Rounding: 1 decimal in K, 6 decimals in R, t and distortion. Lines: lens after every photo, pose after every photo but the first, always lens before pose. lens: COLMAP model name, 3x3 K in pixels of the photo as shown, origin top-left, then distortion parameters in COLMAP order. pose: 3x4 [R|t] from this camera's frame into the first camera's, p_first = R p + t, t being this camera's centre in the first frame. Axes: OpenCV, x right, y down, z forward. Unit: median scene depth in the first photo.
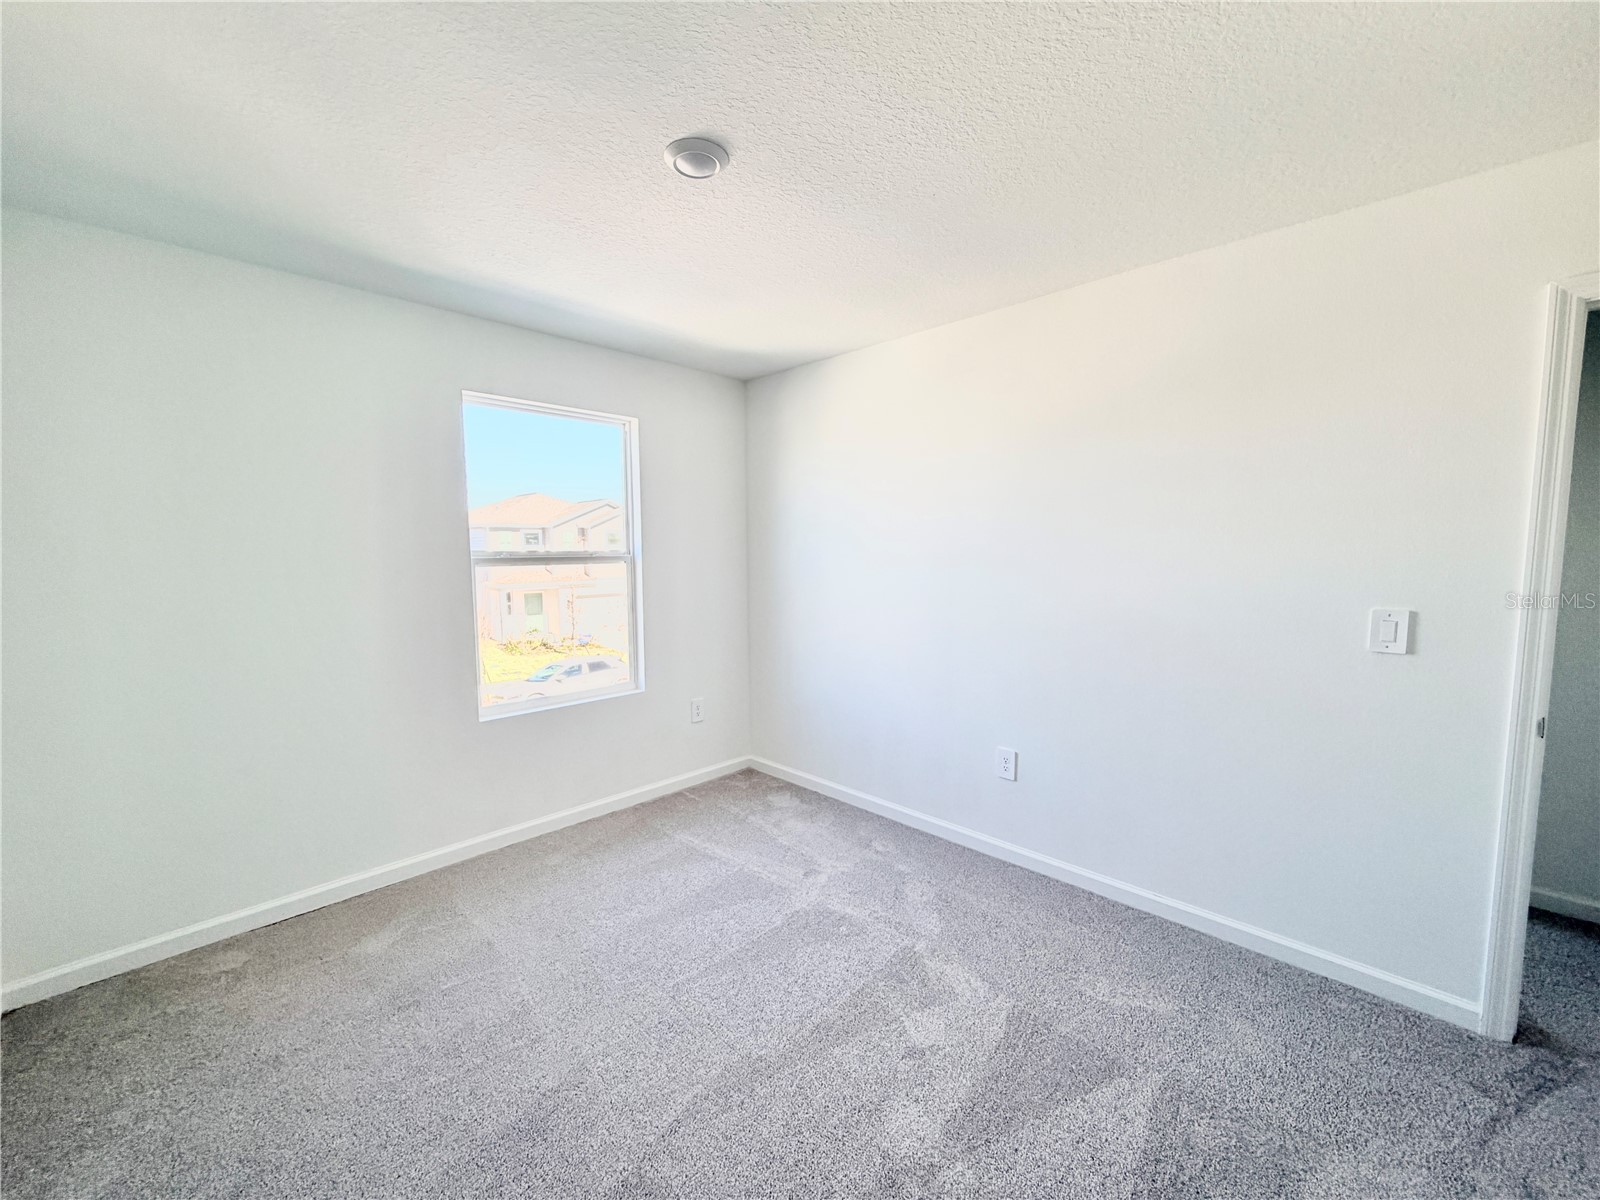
lens RADIAL K [[635.7, 0, 787.2], [0, 635.7, 606.9], [0, 0, 1]] dist [0.000750, 0.000515]
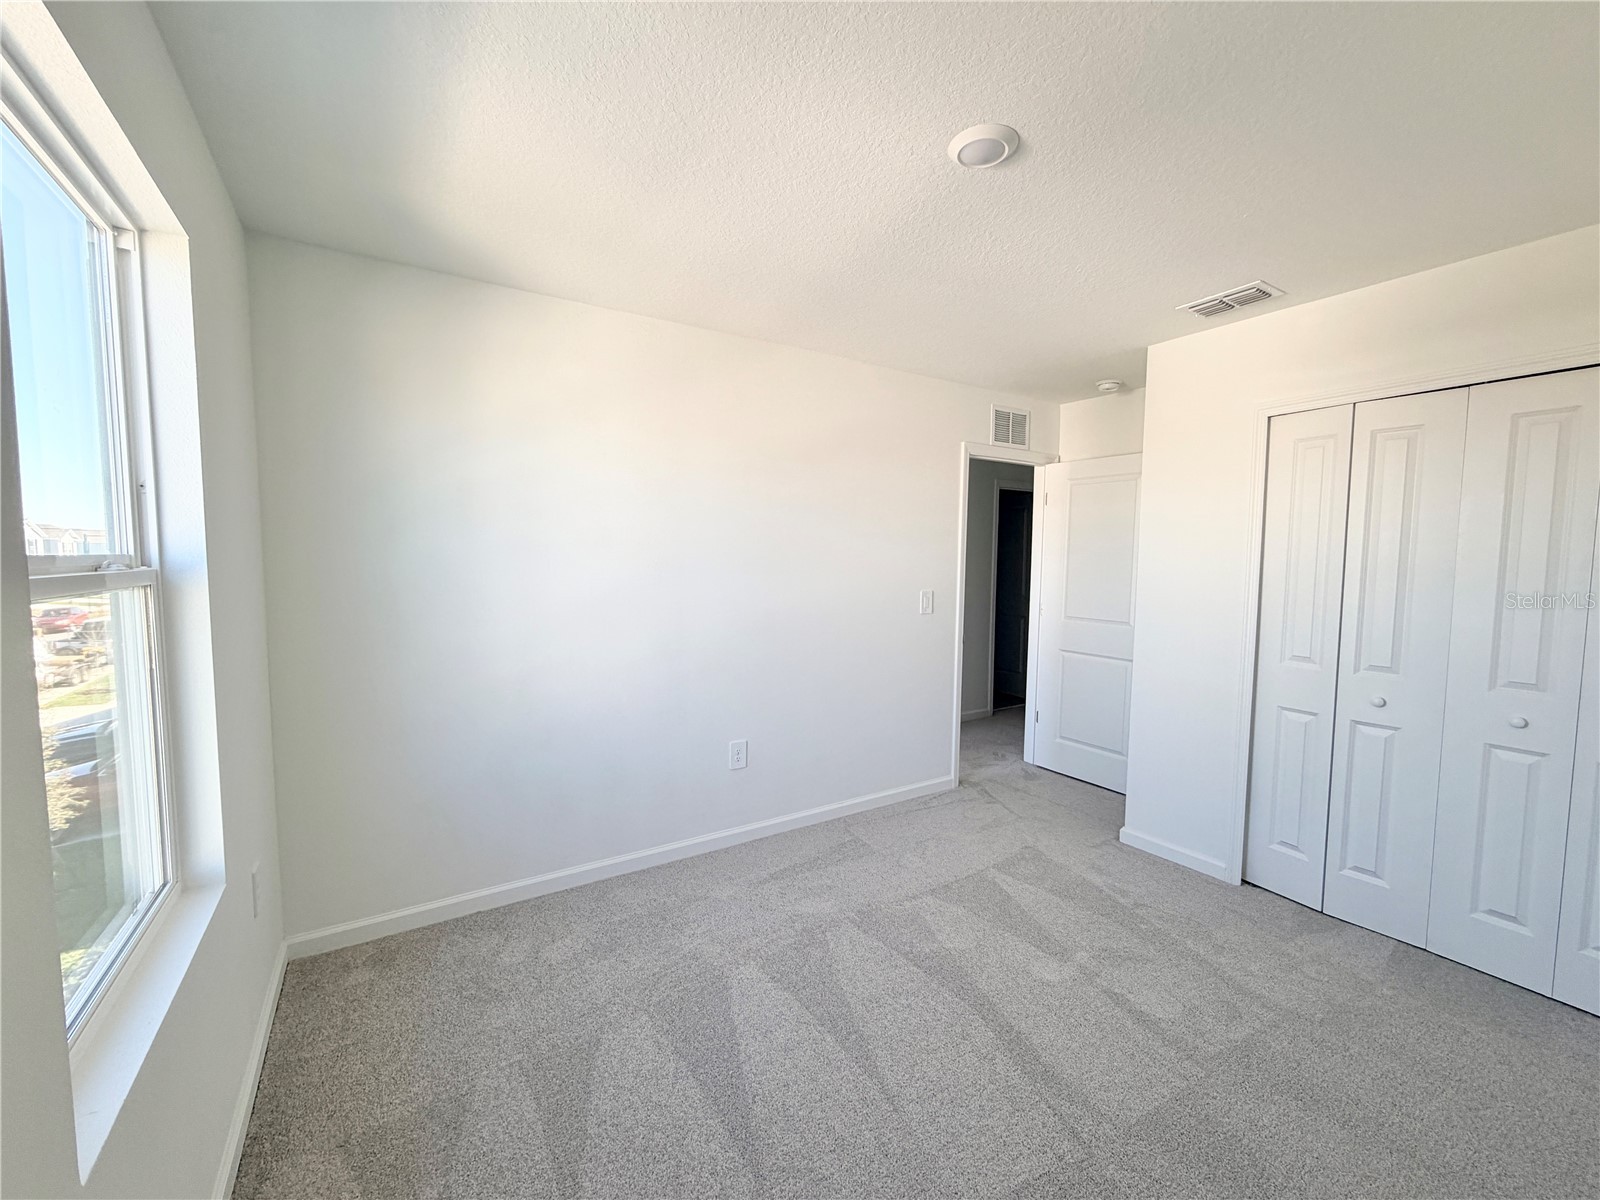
lens RADIAL K [[635.7, 0, 802.1], [0, 635.7, 604.1], [0, 0, 1]] dist [0.000750, 0.000515]
pose [[0.212943, -0.072676, 0.974358, -0.407339], [0.074476, 0.995536, 0.057979, -0.038821], [-0.974222, 0.060220, 0.217405, 0.390629]]
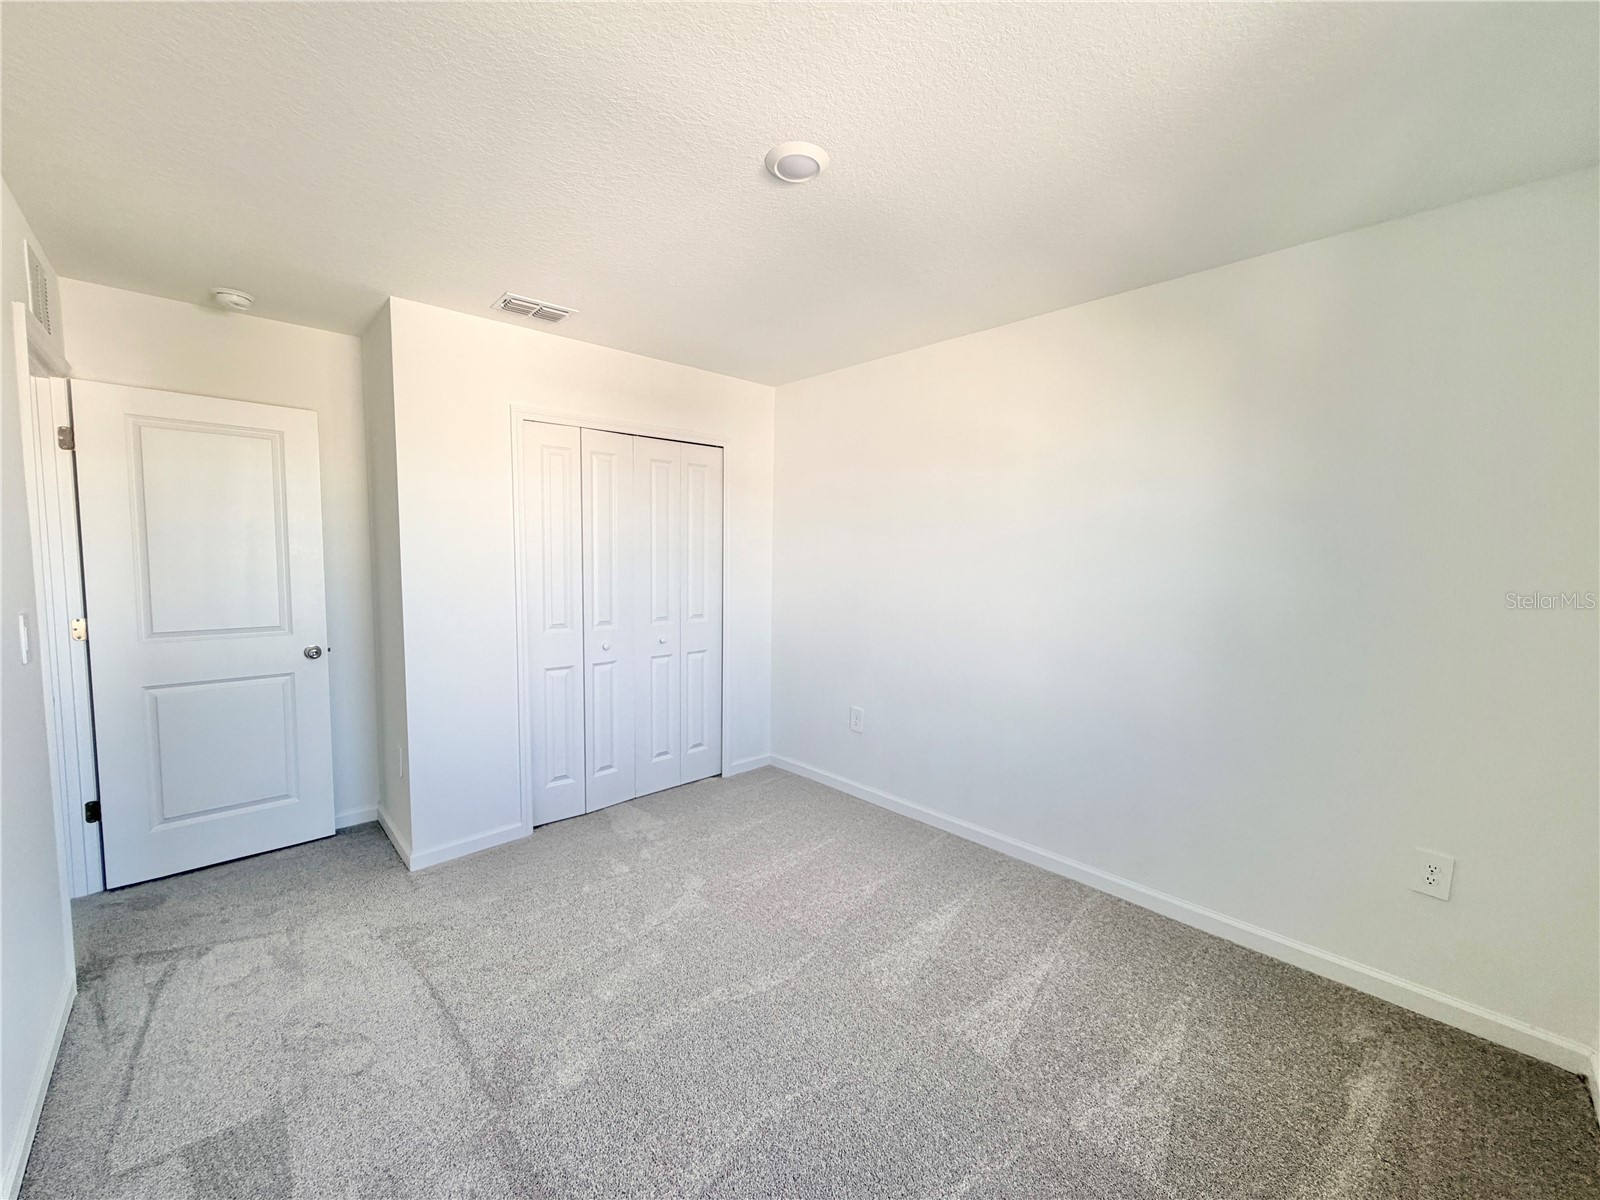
lens RADIAL K [[635.7, 0, 799.8], [0, 635.7, 599.6], [0, 0, 1]] dist [0.000750, 0.000515]
pose [[-0.998658, -0.015906, 0.049291, -0.068881], [-0.008323, 0.988591, 0.150396, -0.060788], [-0.051121, 0.149784, -0.987396, 0.744957]]
